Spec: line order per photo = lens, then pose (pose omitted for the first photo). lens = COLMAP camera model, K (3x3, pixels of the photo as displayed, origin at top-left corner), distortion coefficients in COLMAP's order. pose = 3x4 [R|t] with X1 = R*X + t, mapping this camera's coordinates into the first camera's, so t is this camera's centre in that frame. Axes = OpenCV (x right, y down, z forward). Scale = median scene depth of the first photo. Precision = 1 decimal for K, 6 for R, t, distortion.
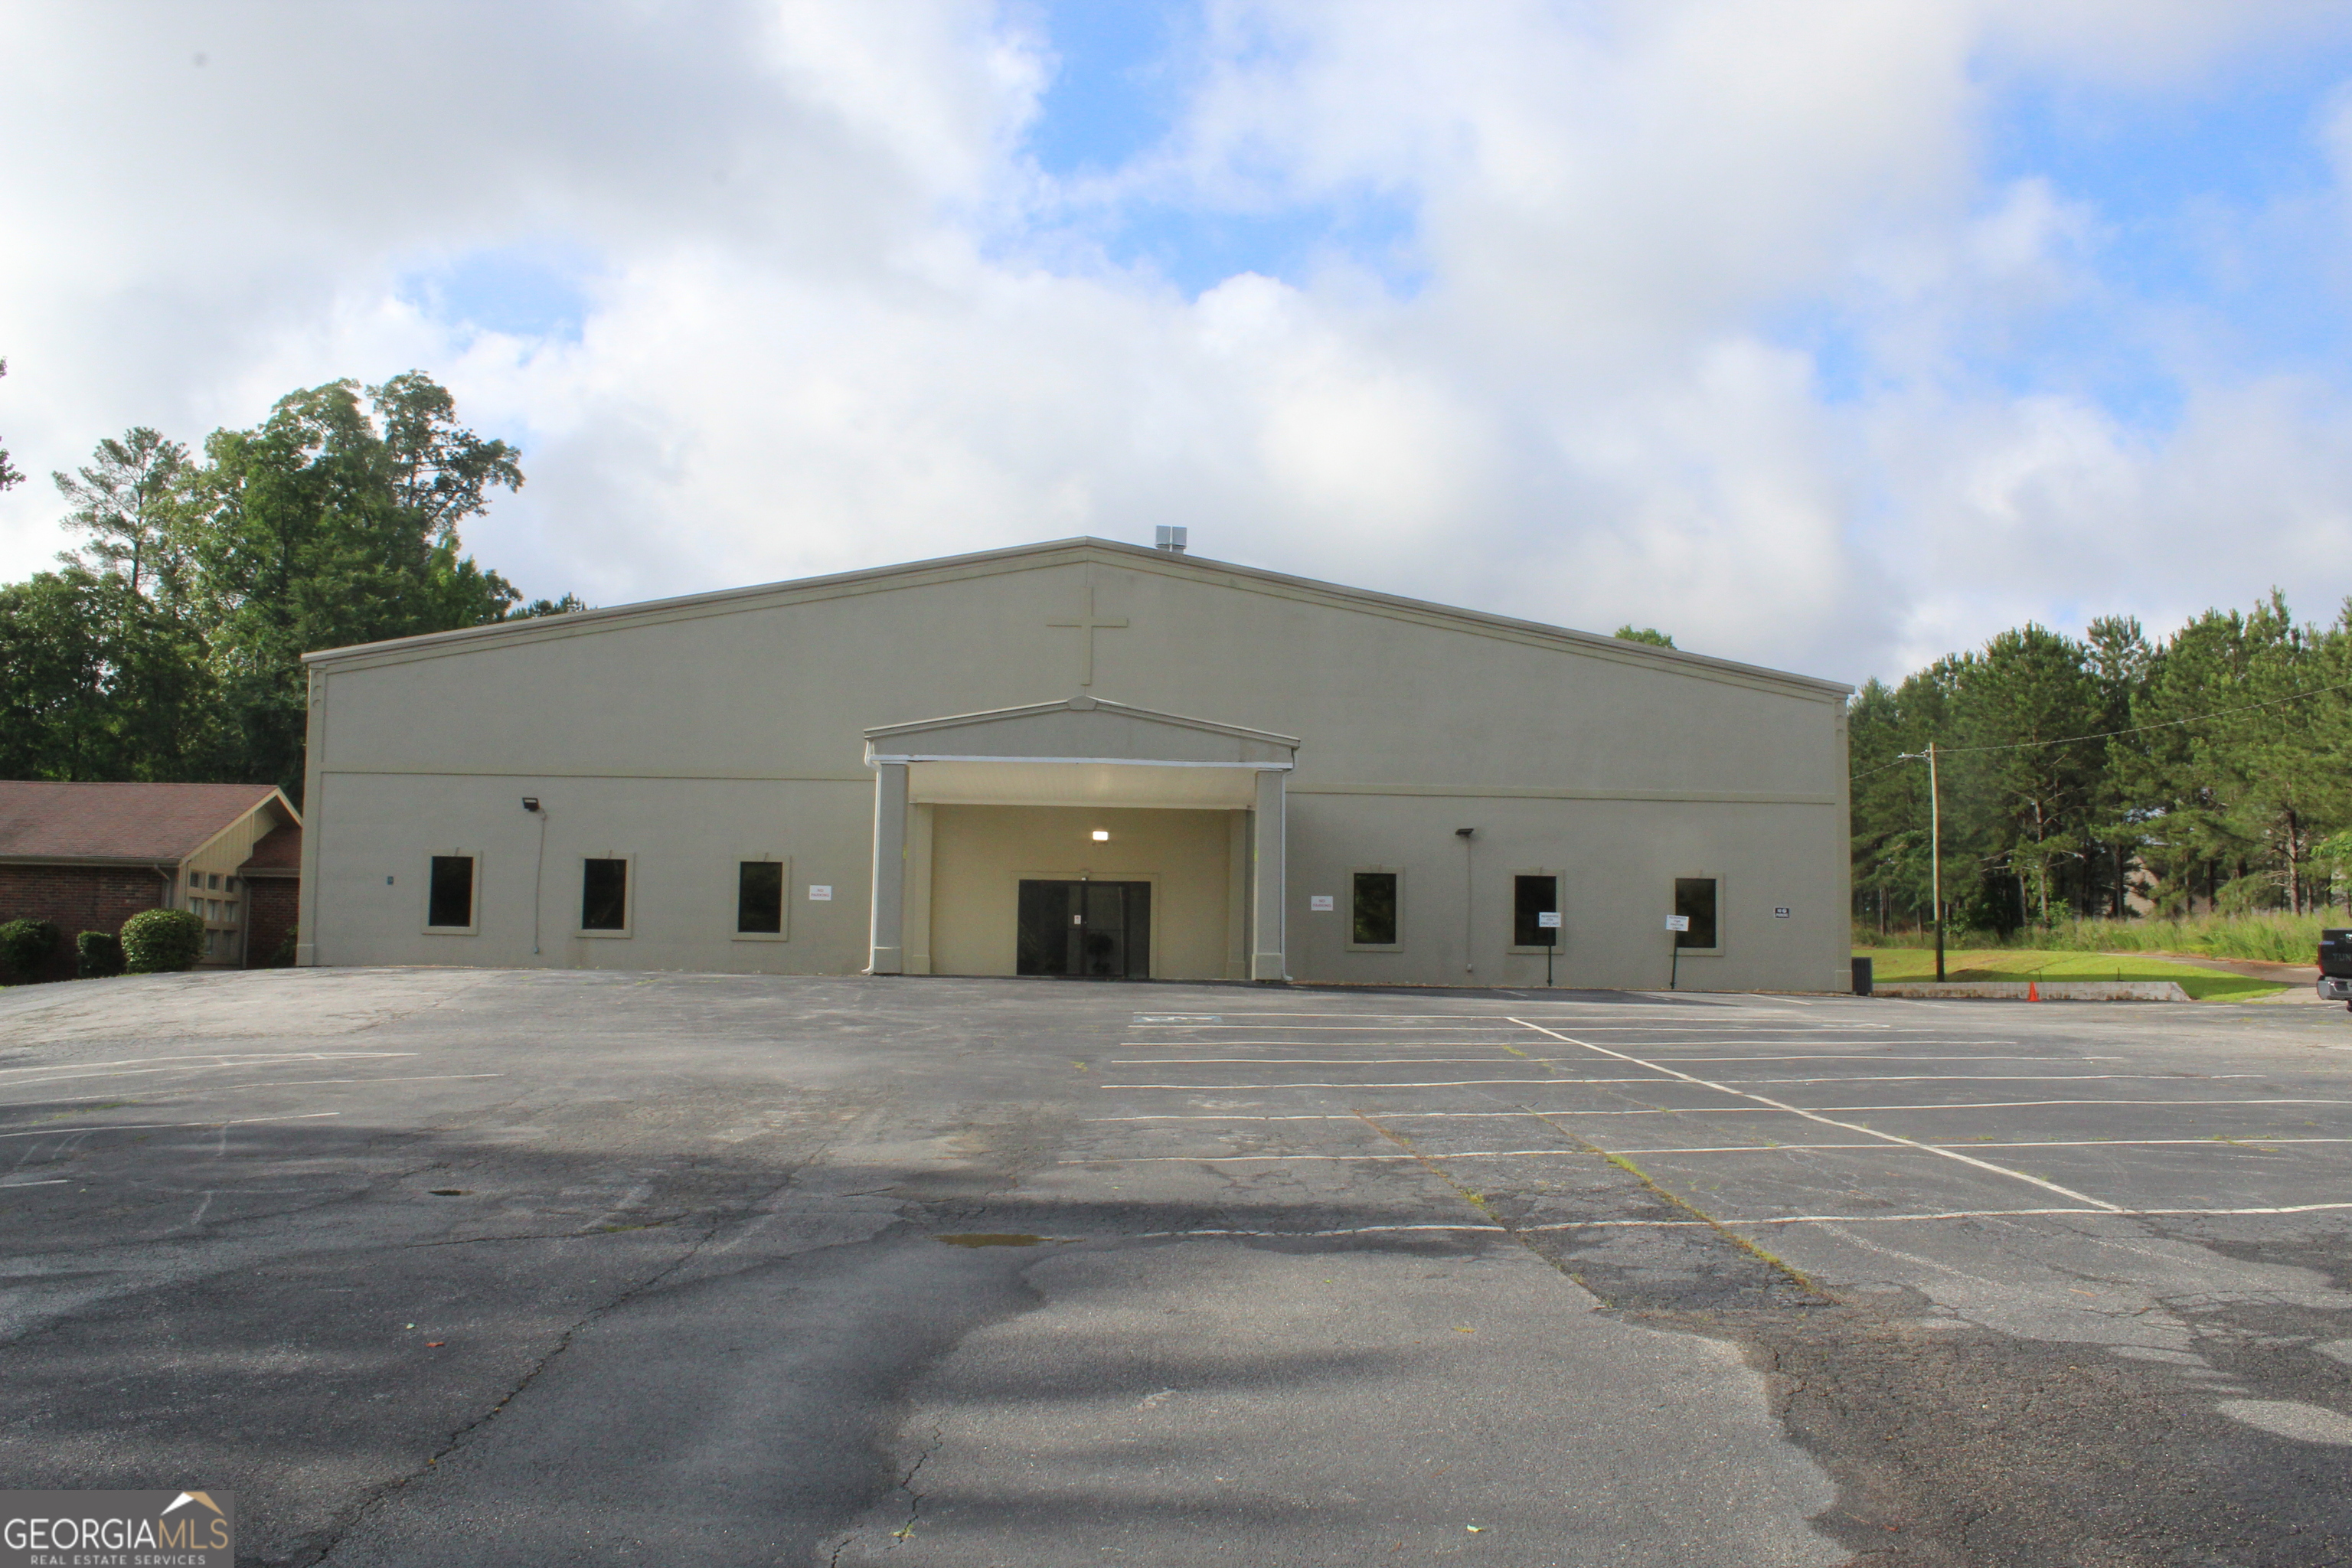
lens RADIAL K [[1983.6, 0, 1194.1], [0, 1983.6, 771.6], [0, 0, 1]] dist [-0.137063, 0.113120]
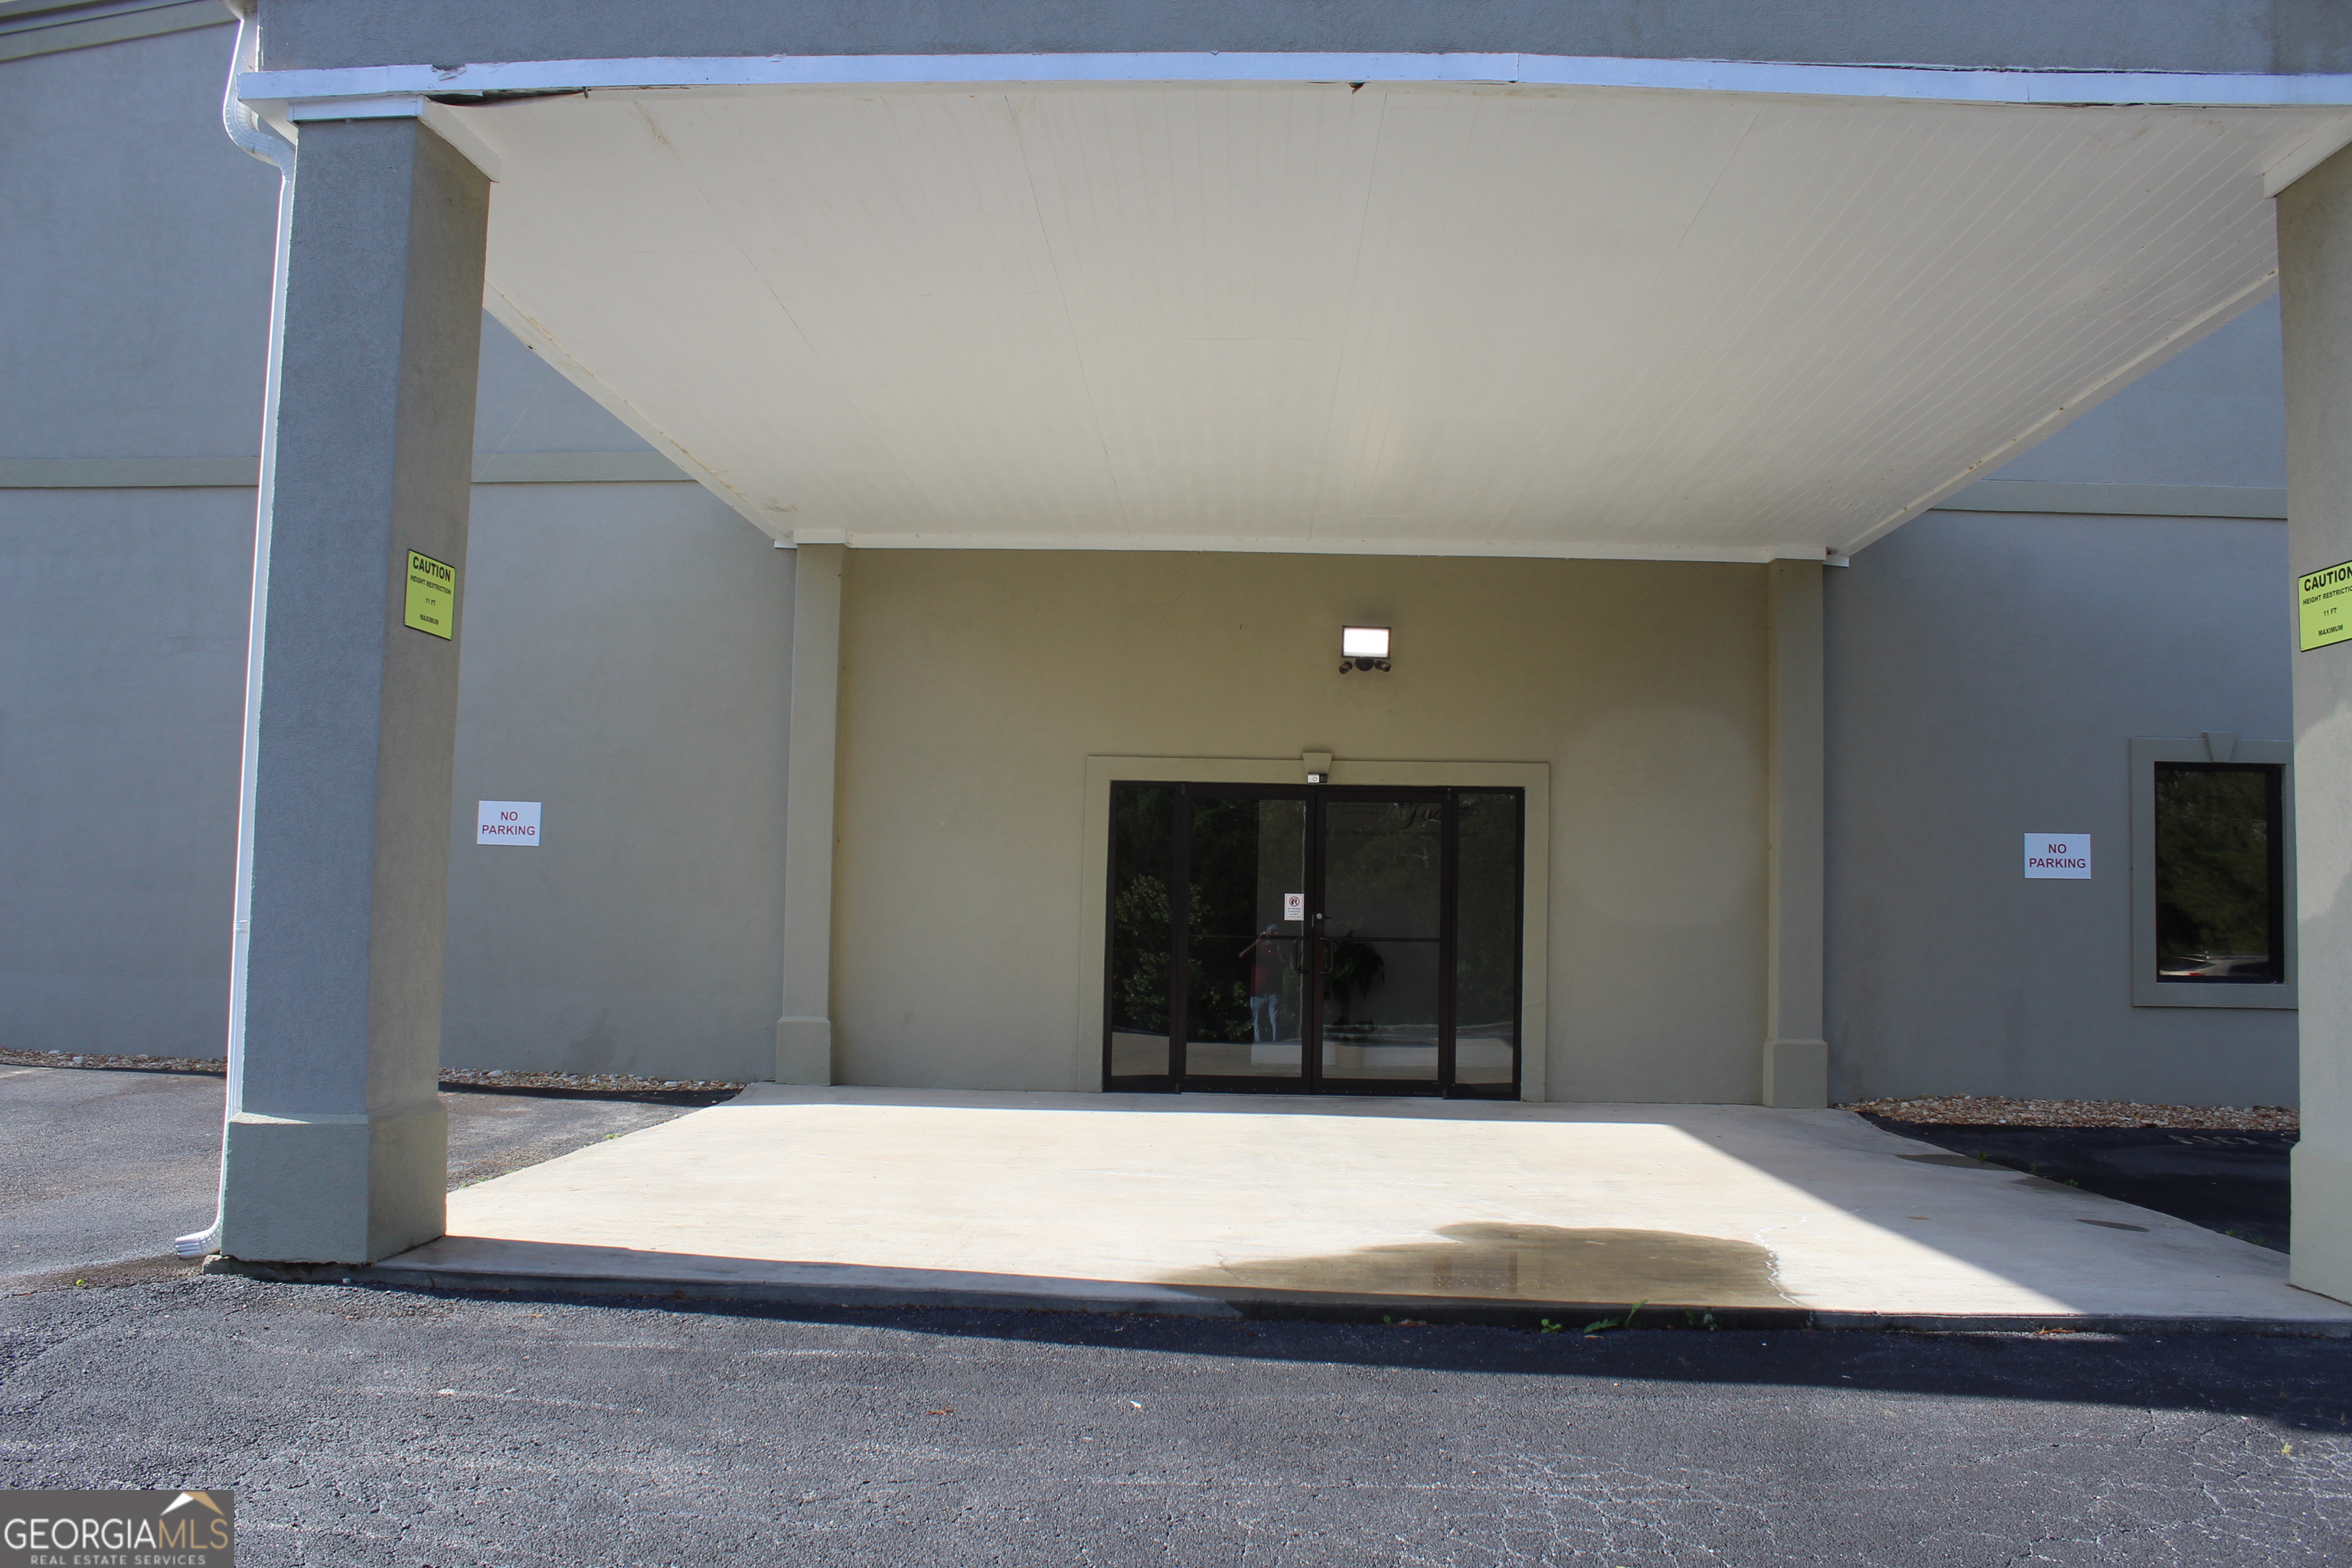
lens RADIAL K [[1983.6, 0, 1178.1], [0, 1983.6, 780.7], [0, 0, 1]] dist [-0.137063, 0.113120]
pose [[0.996363, 0.000930, -0.085207, -0.050115], [0.002361, 0.999255, 0.038510, 0.042200], [0.085179, -0.038571, 0.995619, 0.683137]]
